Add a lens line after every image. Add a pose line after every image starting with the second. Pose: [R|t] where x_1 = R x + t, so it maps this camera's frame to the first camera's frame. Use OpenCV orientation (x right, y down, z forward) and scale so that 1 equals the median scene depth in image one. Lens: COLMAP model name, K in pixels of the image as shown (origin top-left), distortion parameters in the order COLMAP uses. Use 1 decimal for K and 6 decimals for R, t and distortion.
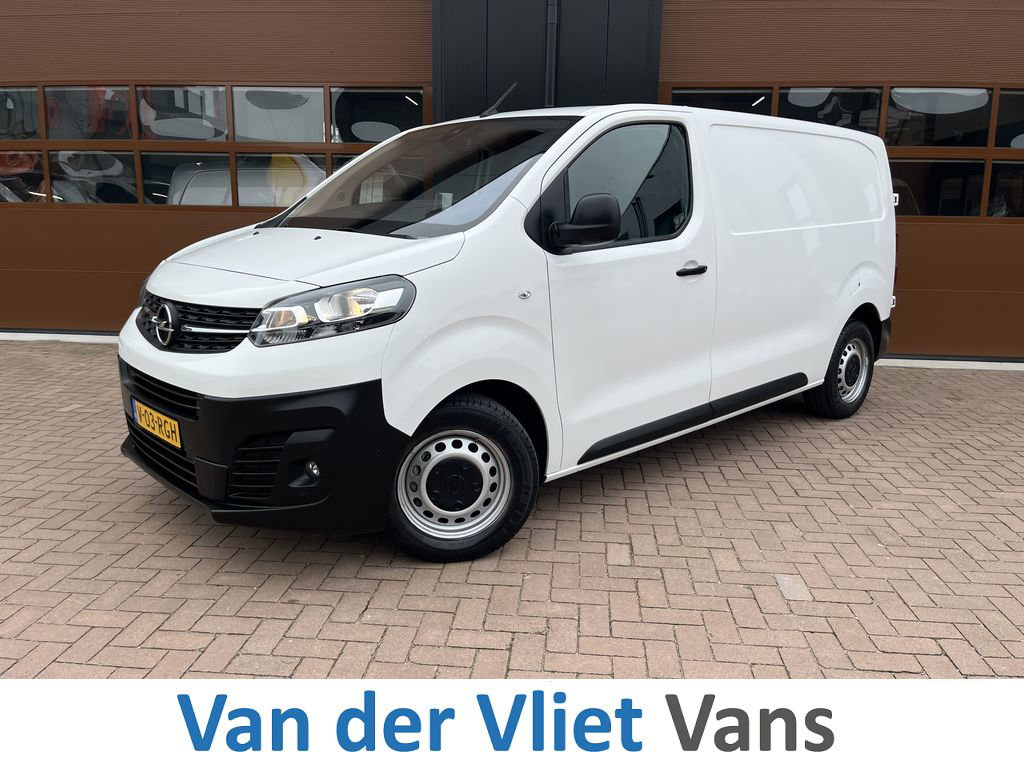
lens RADIAL K [[861.9, 0, 500.4], [0, 861.9, 367.0], [0, 0, 1]] dist [0.087729, -0.156289]
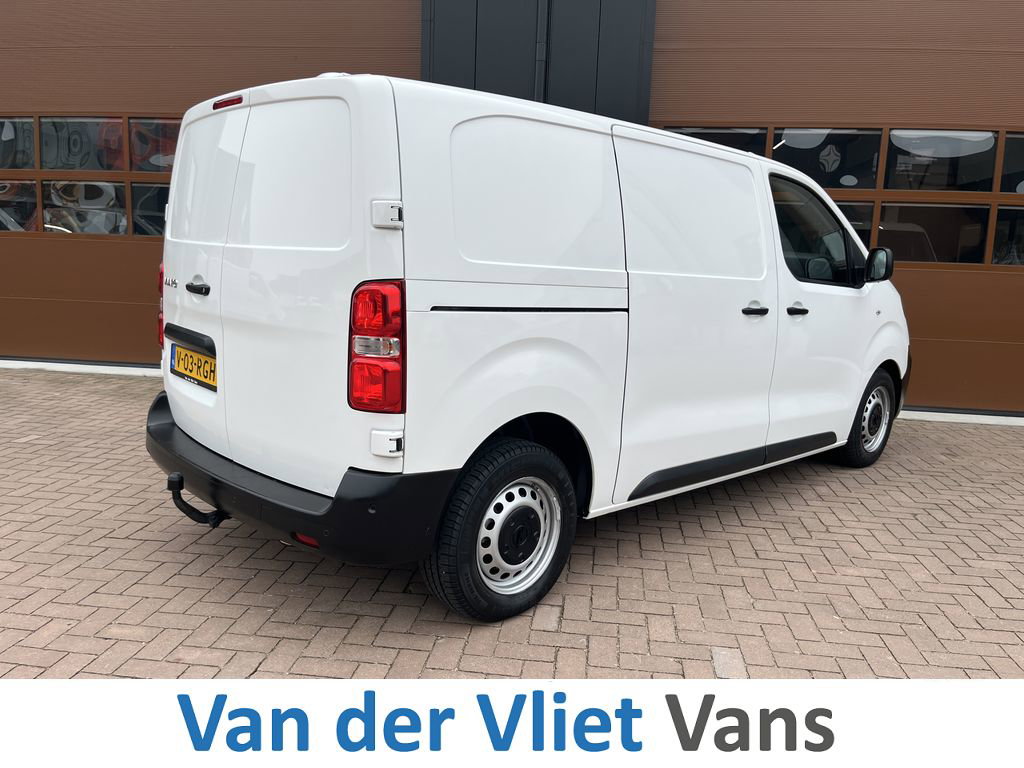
lens RADIAL K [[861.7, 0, 489.8], [0, 861.7, 368.3], [0, 0, 1]] dist [0.072898, -0.125500]
pose [[0.998913, 0.024746, -0.039497, 0.080293], [-0.026377, 0.998798, -0.041325, -0.006936], [0.038427, 0.042321, 0.998365, 0.050164]]
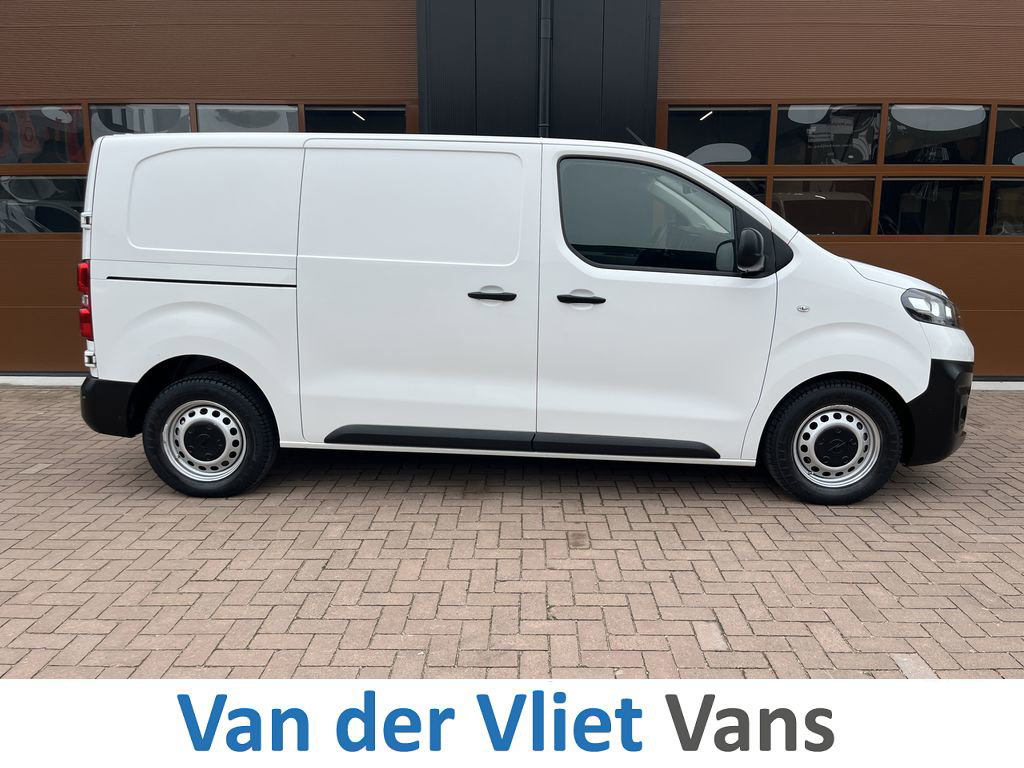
lens RADIAL K [[856.5, 0, 512.0], [0, 856.5, 384.0], [0, 0, 1]] dist [0.094877, -0.160956]
pose [[0.996636, -0.027629, 0.077155, -0.095936], [0.027313, 0.999614, 0.005142, -0.039167], [-0.077267, -0.003017, 0.997006, 0.101053]]
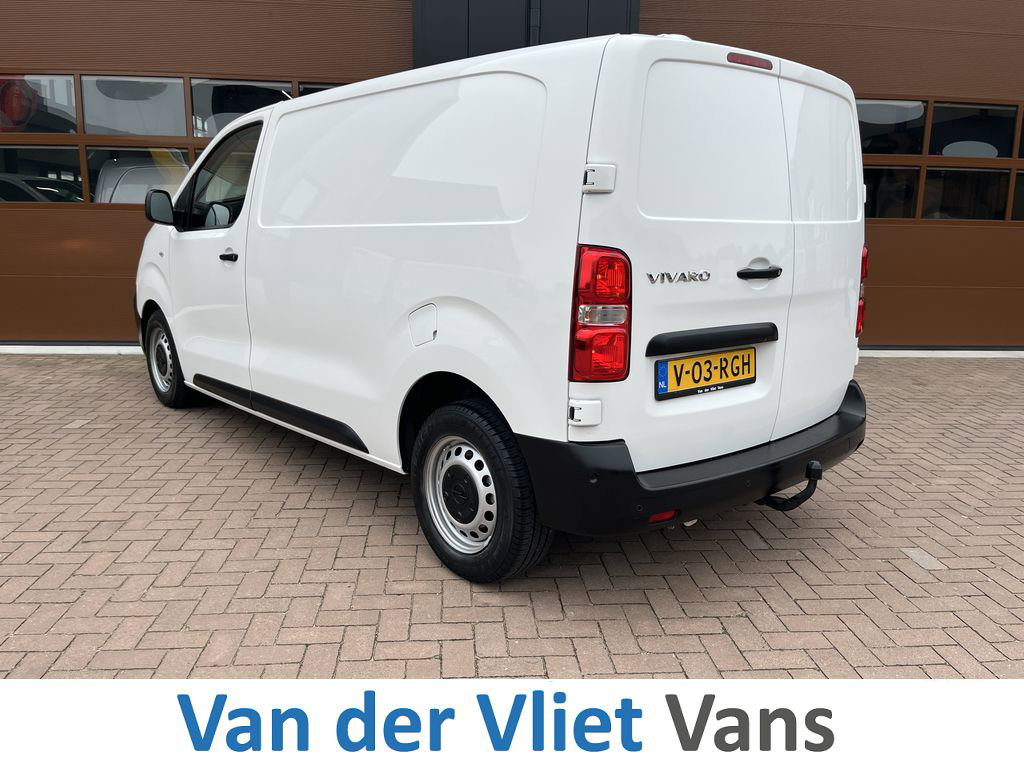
lens RADIAL K [[856.5, 0, 512.0], [0, 856.5, 384.0], [0, 0, 1]] dist [0.094877, -0.160956]
pose [[0.984260, -0.031542, 0.173888, -0.249550], [0.027965, 0.999345, 0.022983, -0.005051], [-0.174499, -0.017759, 0.984497, 0.009769]]
